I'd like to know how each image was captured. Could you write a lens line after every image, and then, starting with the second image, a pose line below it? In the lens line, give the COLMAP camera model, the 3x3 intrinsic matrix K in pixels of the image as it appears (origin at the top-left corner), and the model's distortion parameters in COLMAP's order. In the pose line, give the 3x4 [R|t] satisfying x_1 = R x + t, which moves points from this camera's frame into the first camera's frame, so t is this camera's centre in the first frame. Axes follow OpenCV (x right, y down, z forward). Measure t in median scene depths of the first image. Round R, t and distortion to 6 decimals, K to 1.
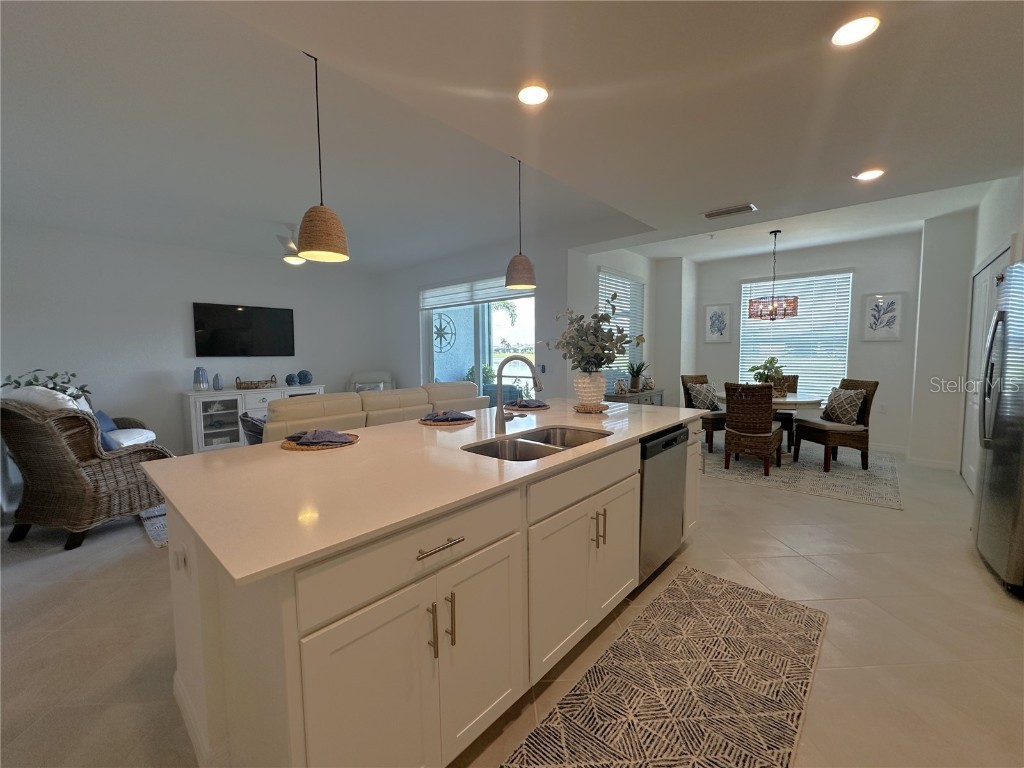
lens RADIAL K [[414.4, 0, 537.7], [0, 414.4, 380.1], [0, 0, 1]] dist [-0.001121, 0.000290]
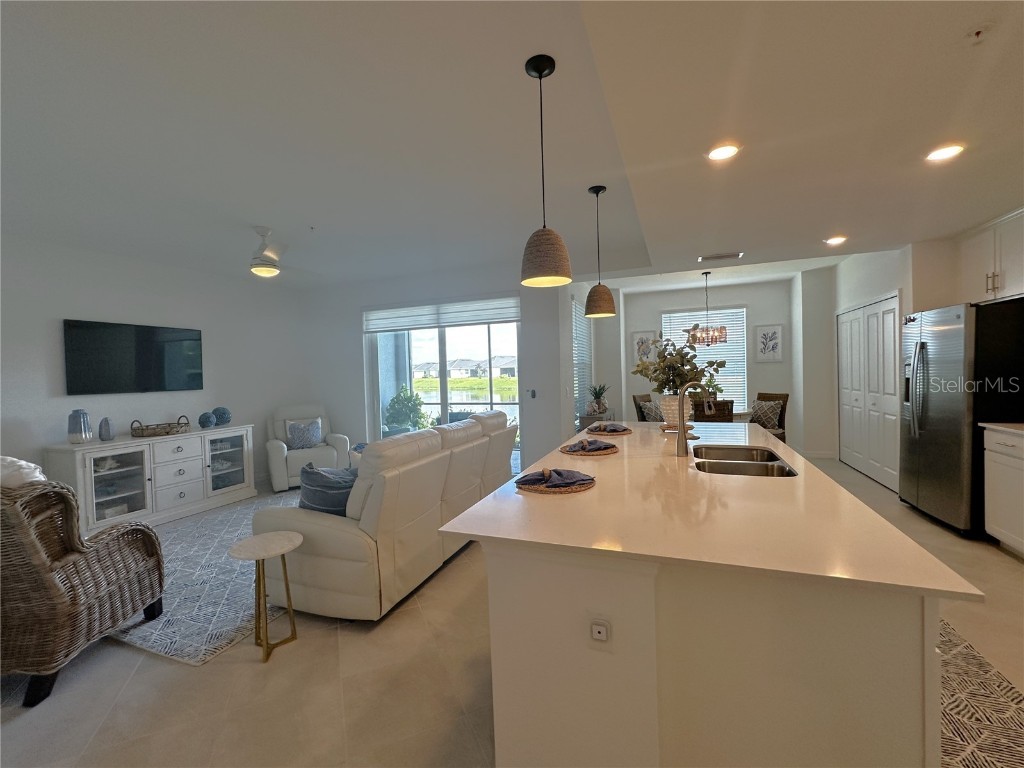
lens RADIAL K [[414.4, 0, 541.5], [0, 414.4, 380.1], [0, 0, 1]] dist [-0.001121, 0.000290]
pose [[0.937179, -0.026631, 0.347831, -0.311358], [0.045503, 0.997895, -0.046198, -0.012960], [-0.345869, 0.059124, 0.936418, 0.052599]]
